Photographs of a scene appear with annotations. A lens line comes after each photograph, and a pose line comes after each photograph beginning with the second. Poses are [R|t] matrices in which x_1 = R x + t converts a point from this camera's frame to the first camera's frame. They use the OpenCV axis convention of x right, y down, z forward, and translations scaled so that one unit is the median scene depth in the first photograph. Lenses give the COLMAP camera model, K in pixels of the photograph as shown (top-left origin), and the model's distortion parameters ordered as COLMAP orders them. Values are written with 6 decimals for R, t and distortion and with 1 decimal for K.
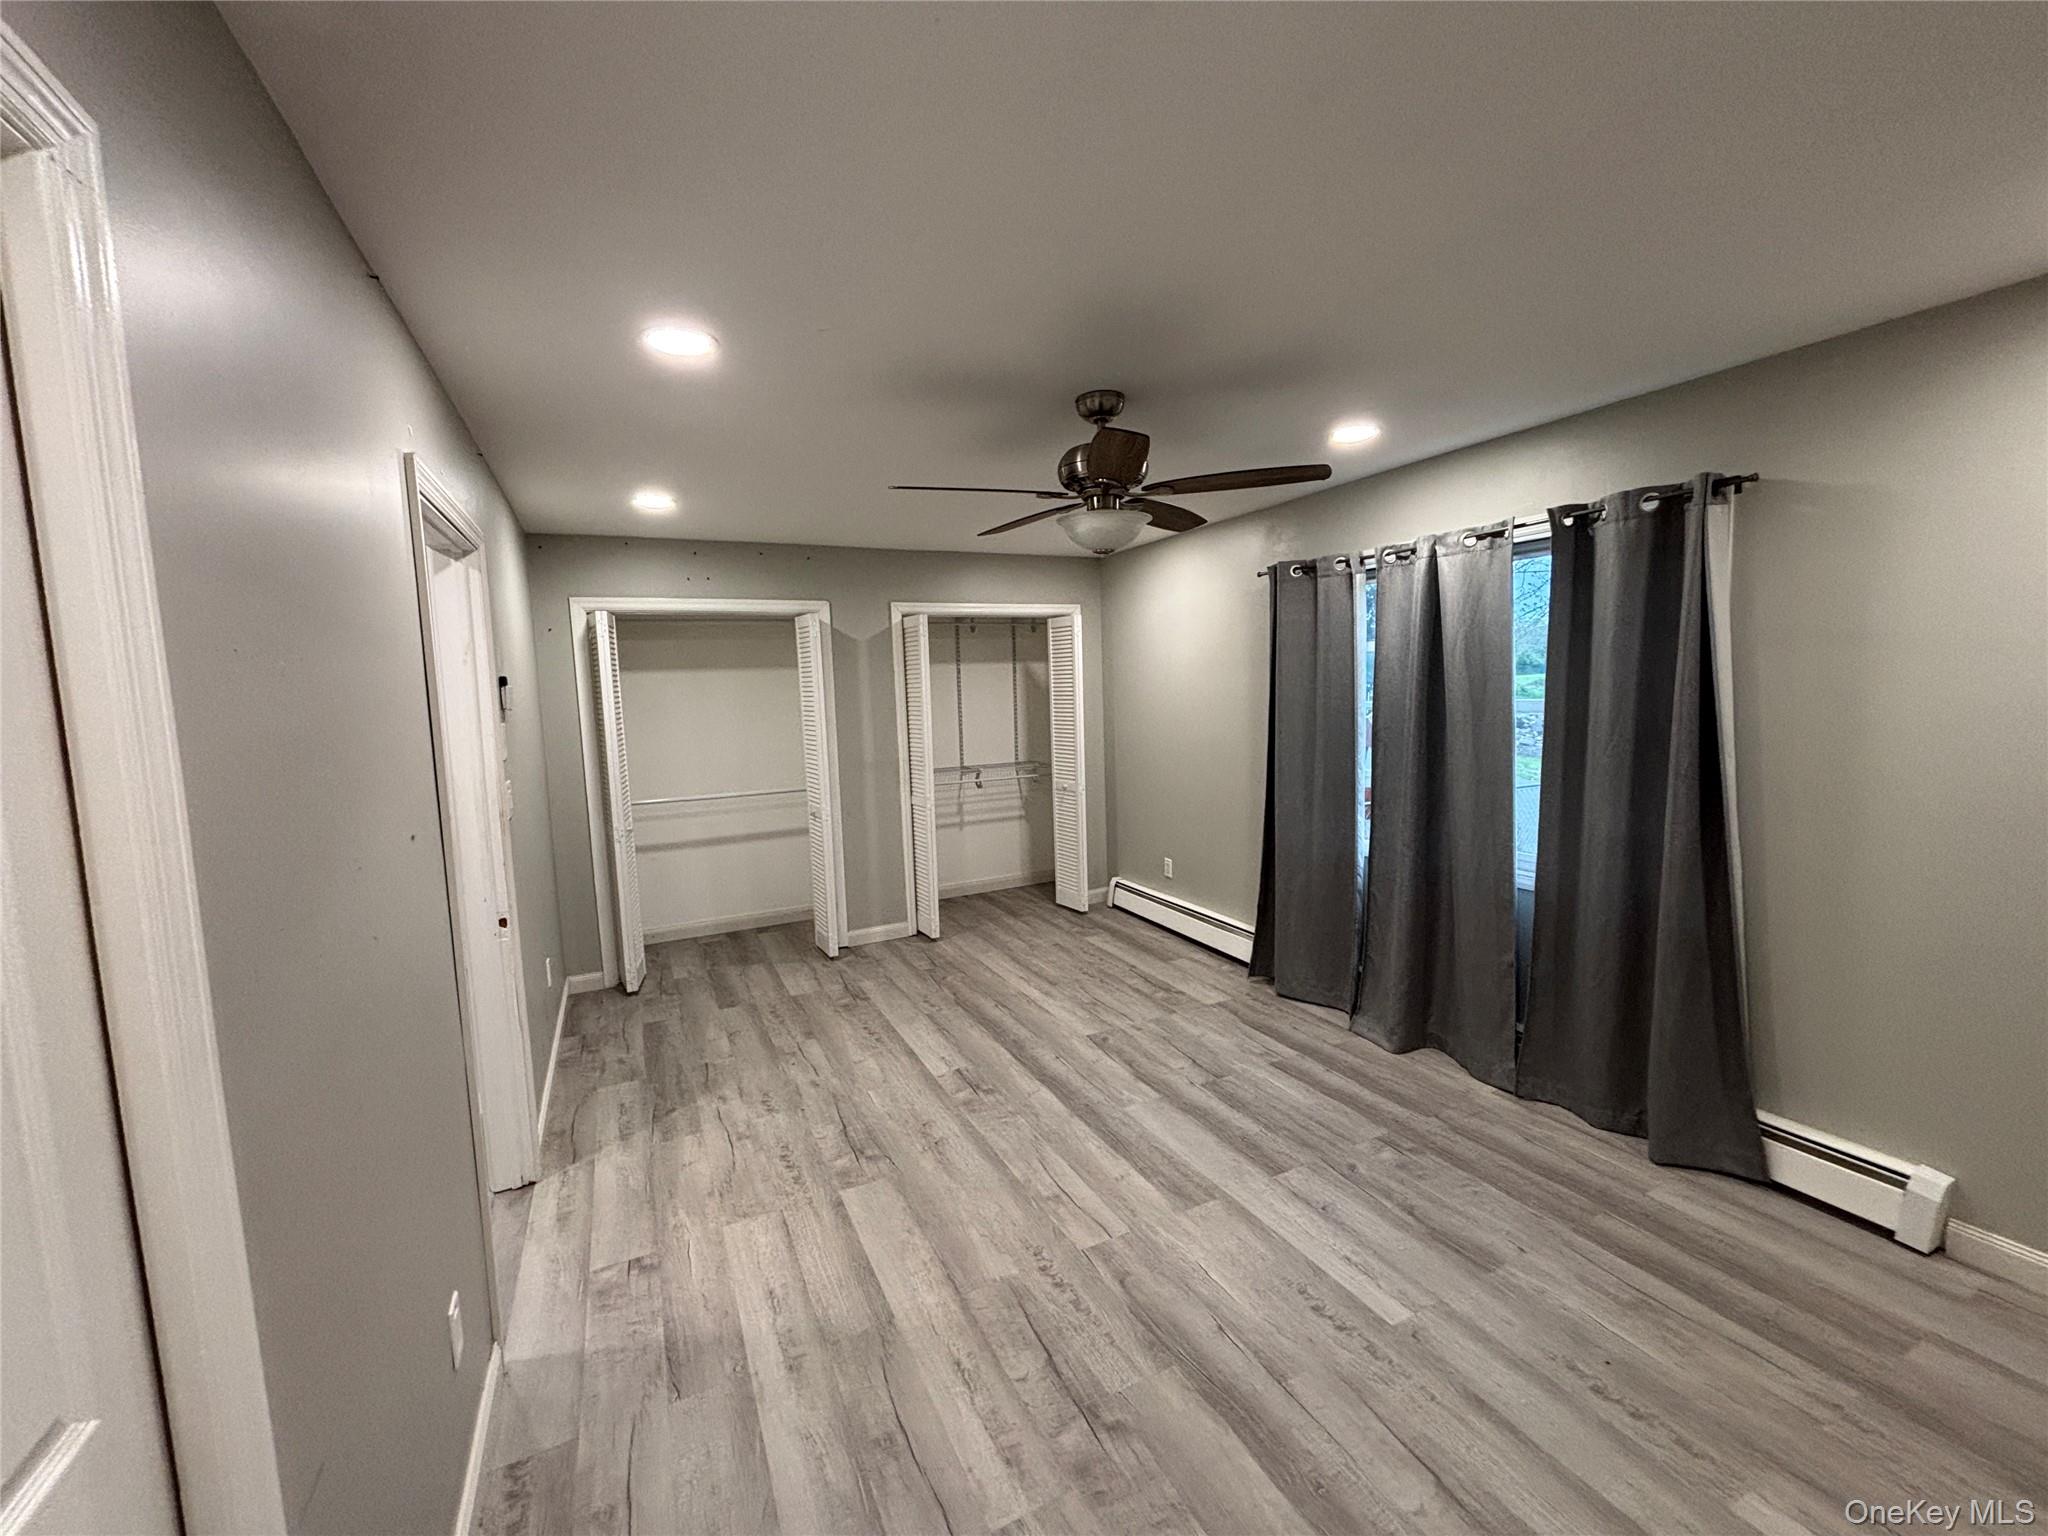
lens RADIAL K [[827.7, 0, 1027.4], [0, 827.7, 767.5], [0, 0, 1]] dist [0.002723, -0.000579]
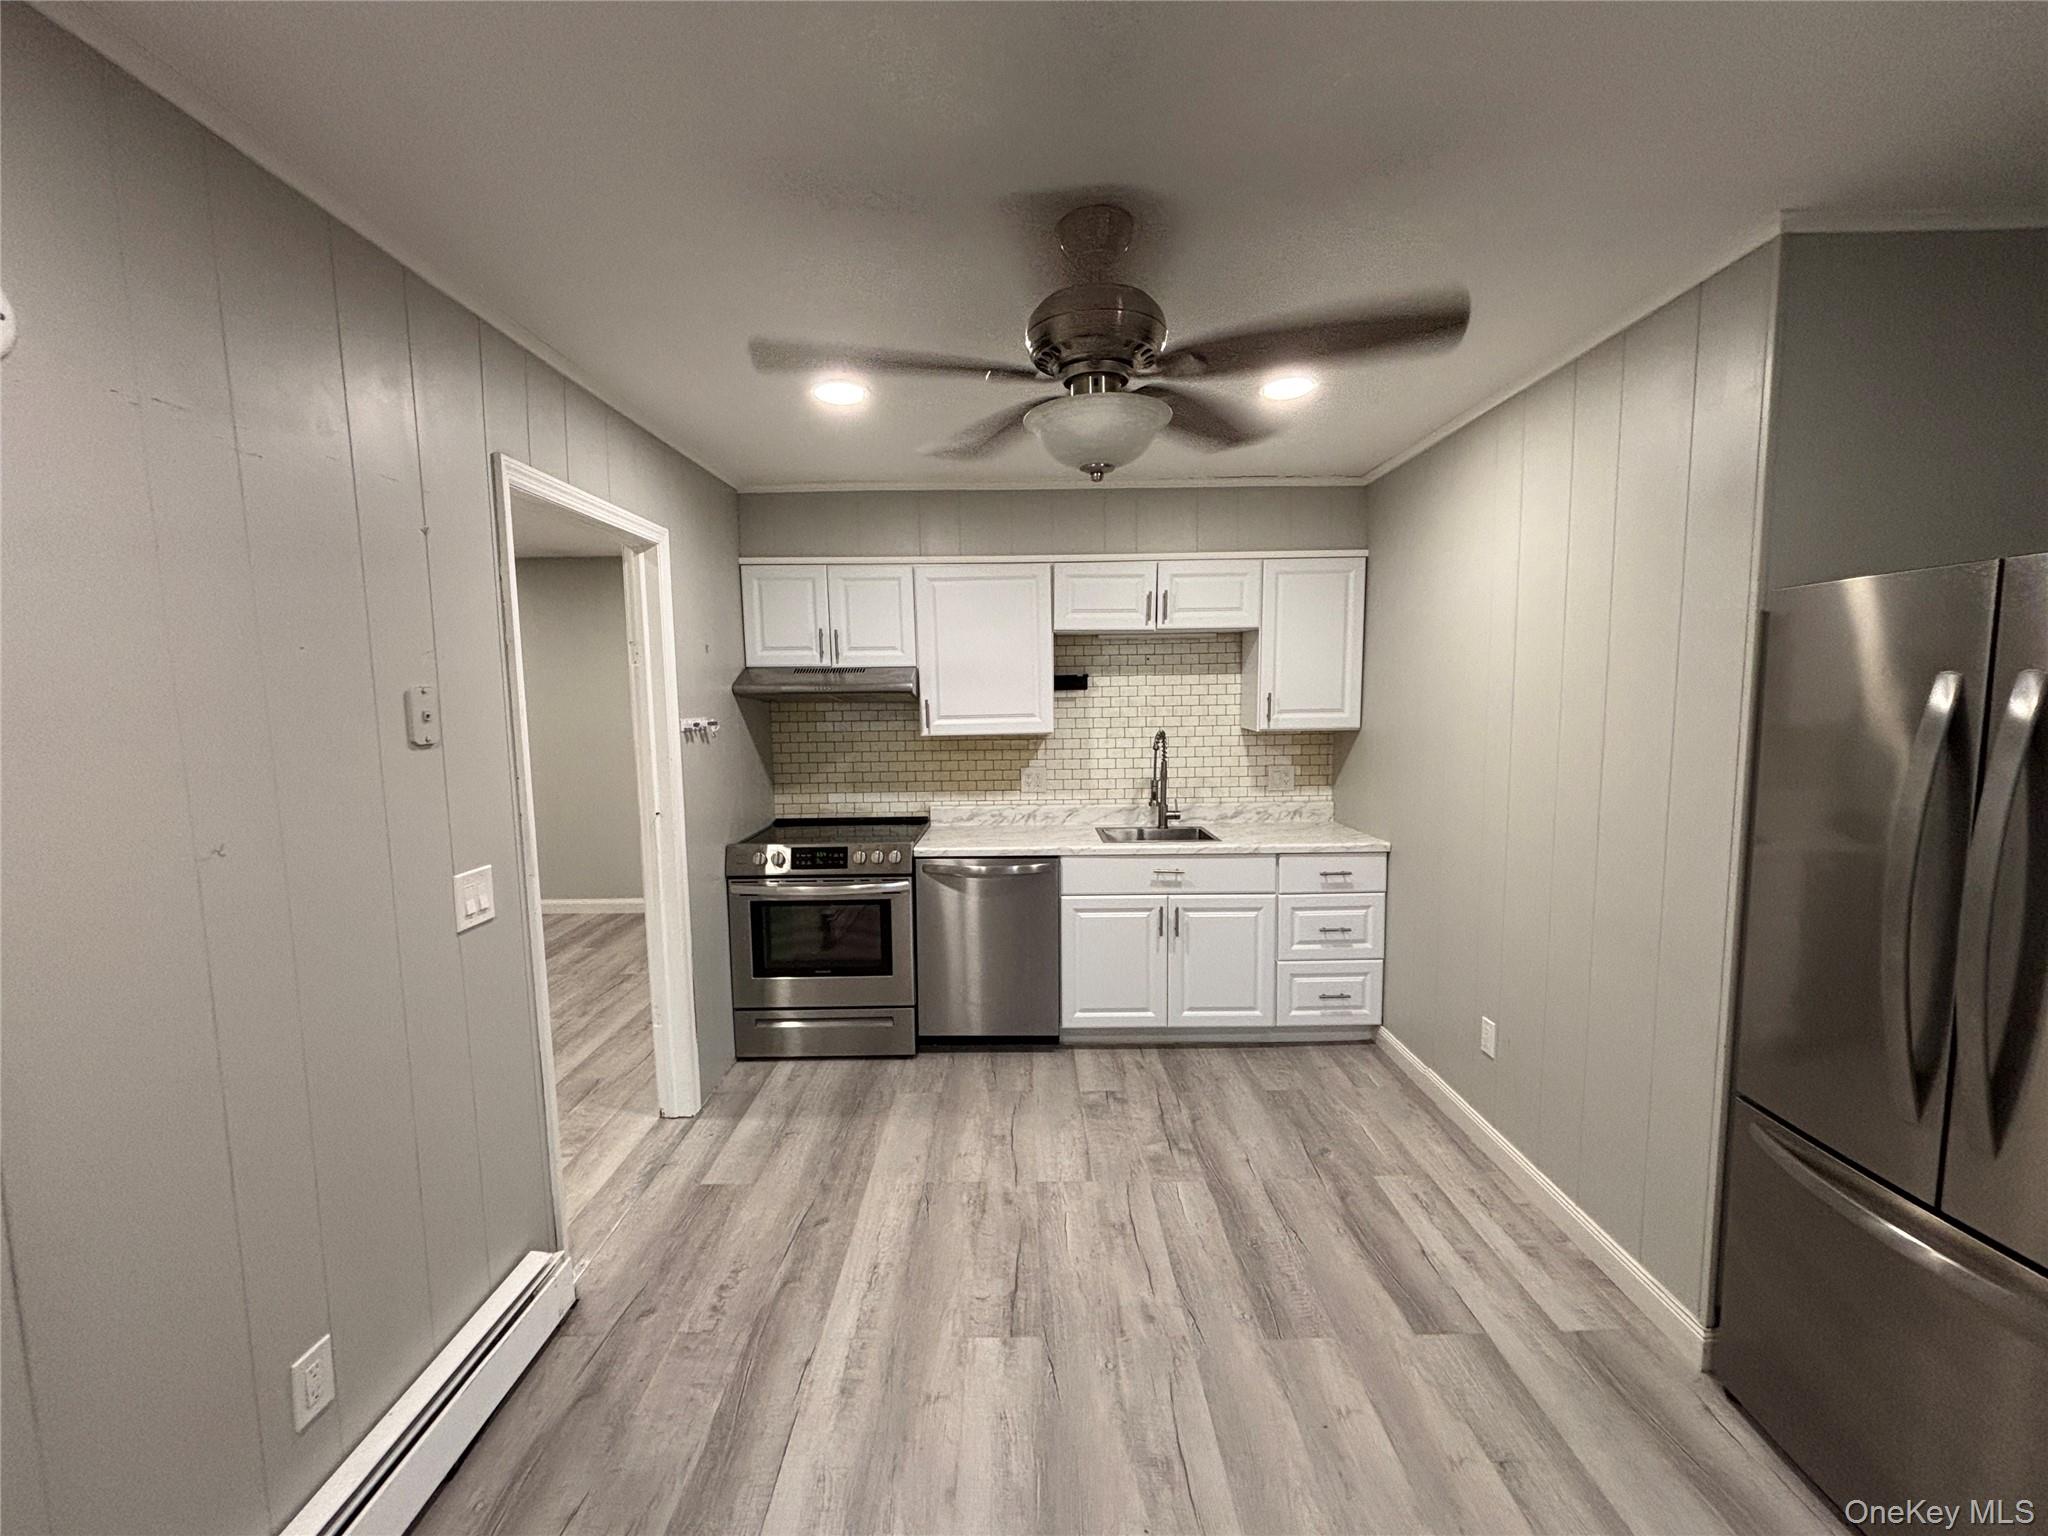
lens RADIAL K [[833.4, 0, 1024.0], [0, 833.4, 768.0], [0, 0, 1]] dist [0.003237, 0.000232]
pose [[-0.897900, 0.001834, 0.440196, -1.205113], [0.086880, 0.981060, 0.173128, -0.068930], [-0.431541, 0.193696, -0.881053, 1.223665]]
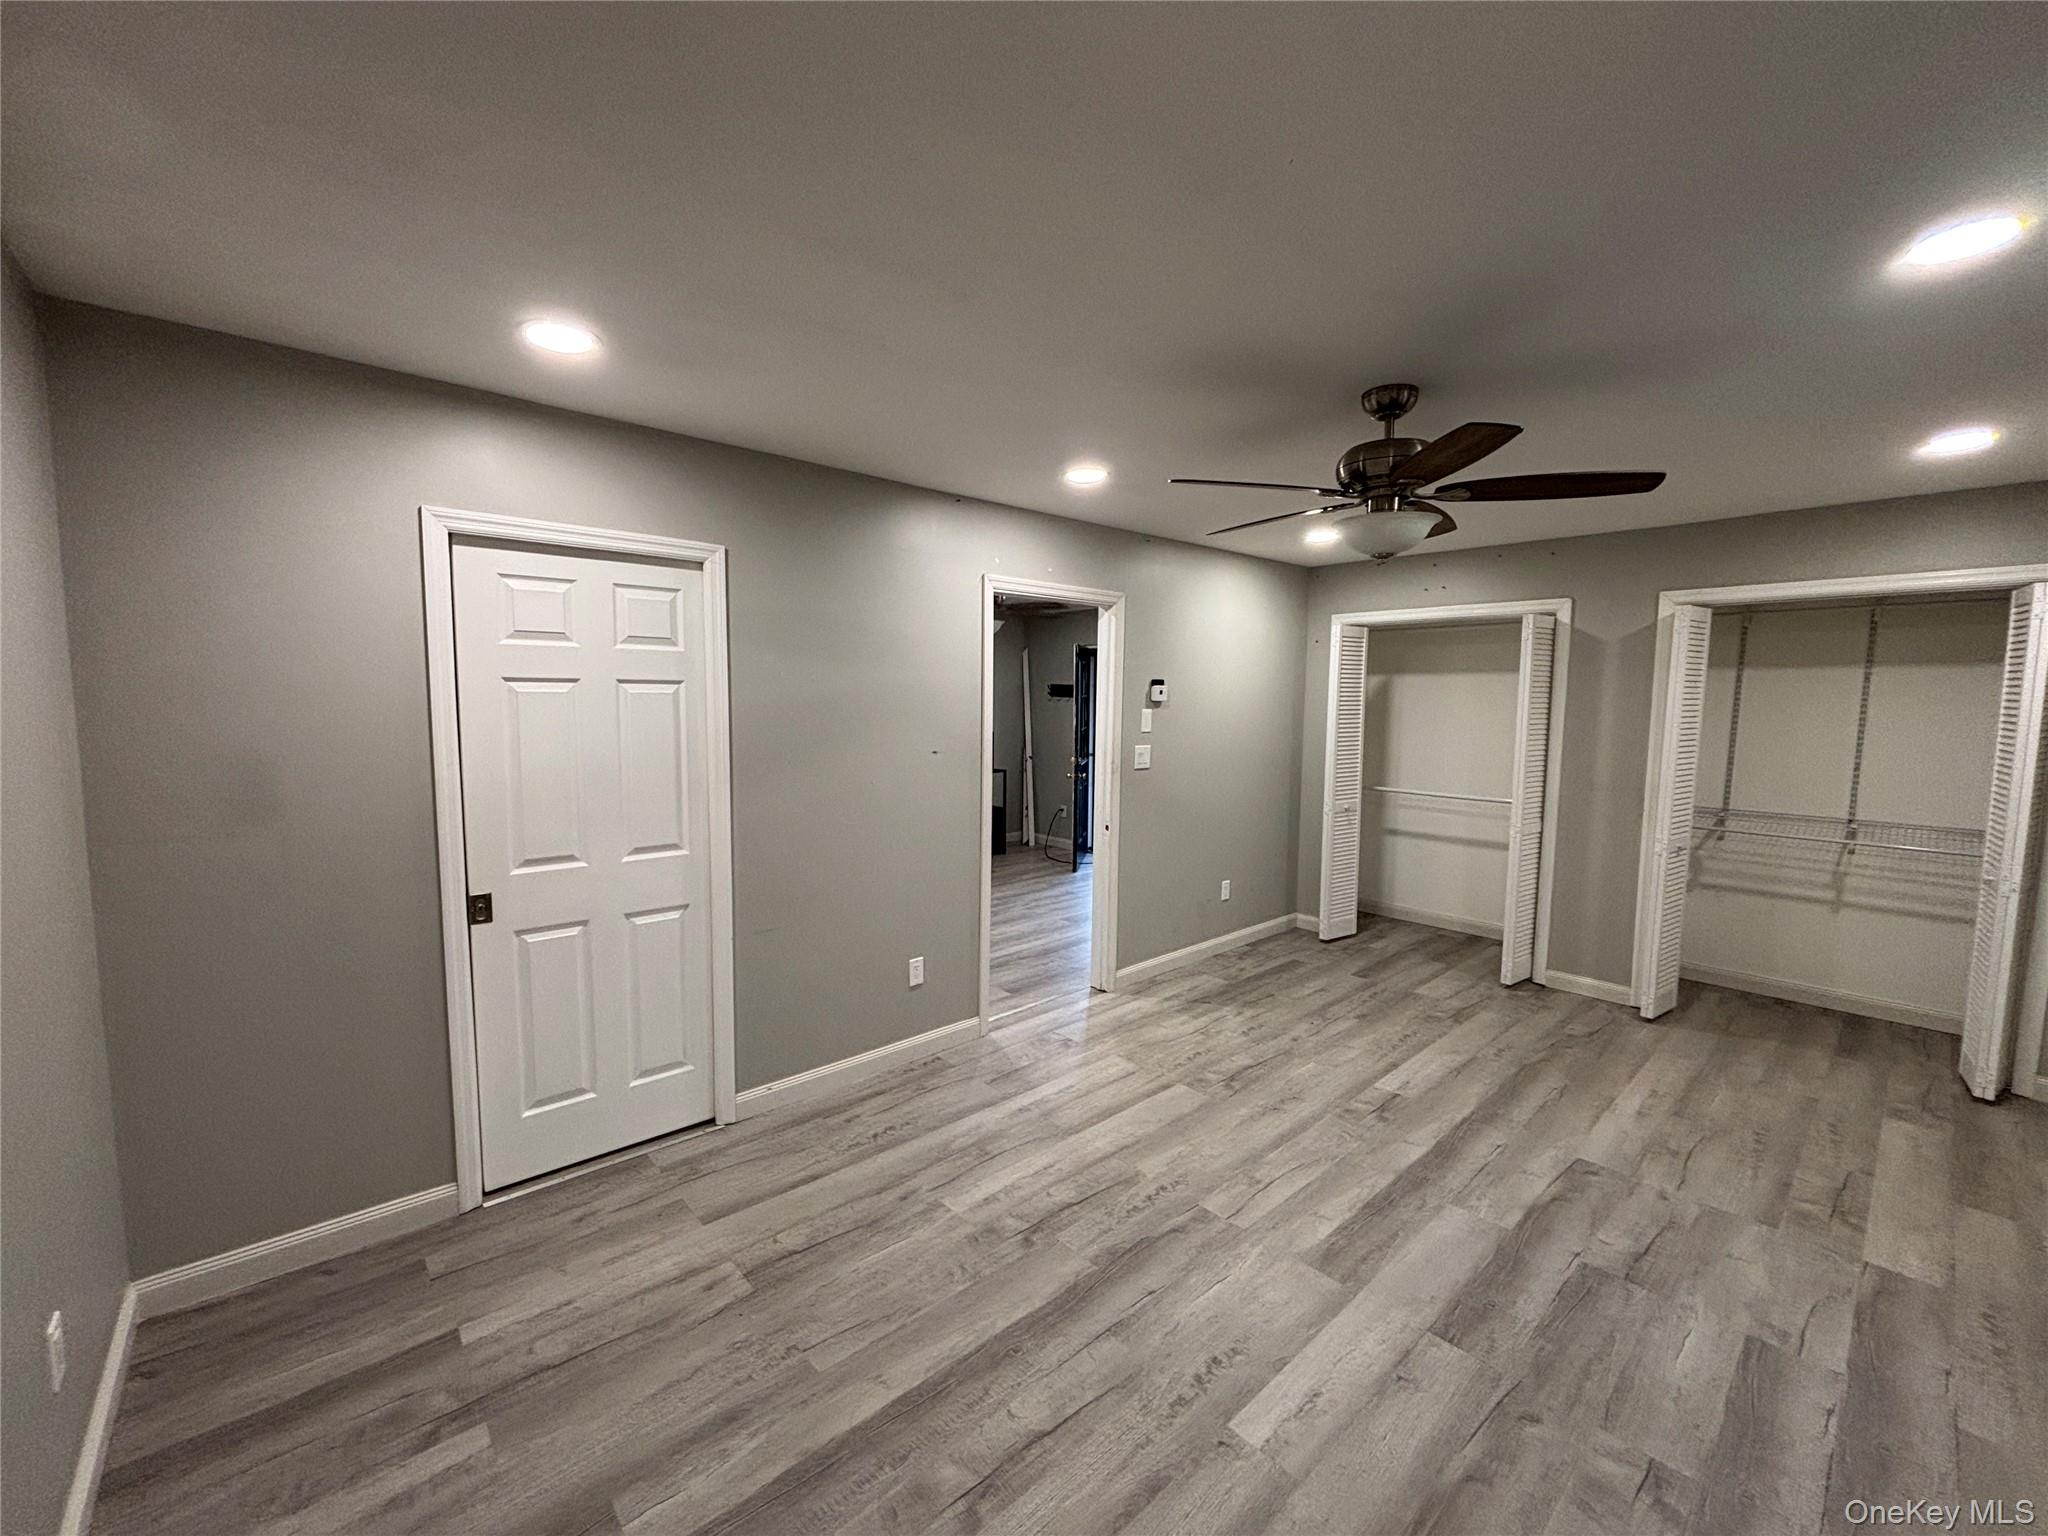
lens RADIAL K [[833.4, 0, 1024.0], [0, 833.4, 768.0], [0, 0, 1]] dist [0.003237, 0.000232]
pose [[0.273740, 0.124077, -0.953767, 0.735526], [-0.118948, 0.988399, 0.094443, -0.053603], [0.954420, 0.087596, 0.285323, 0.302258]]
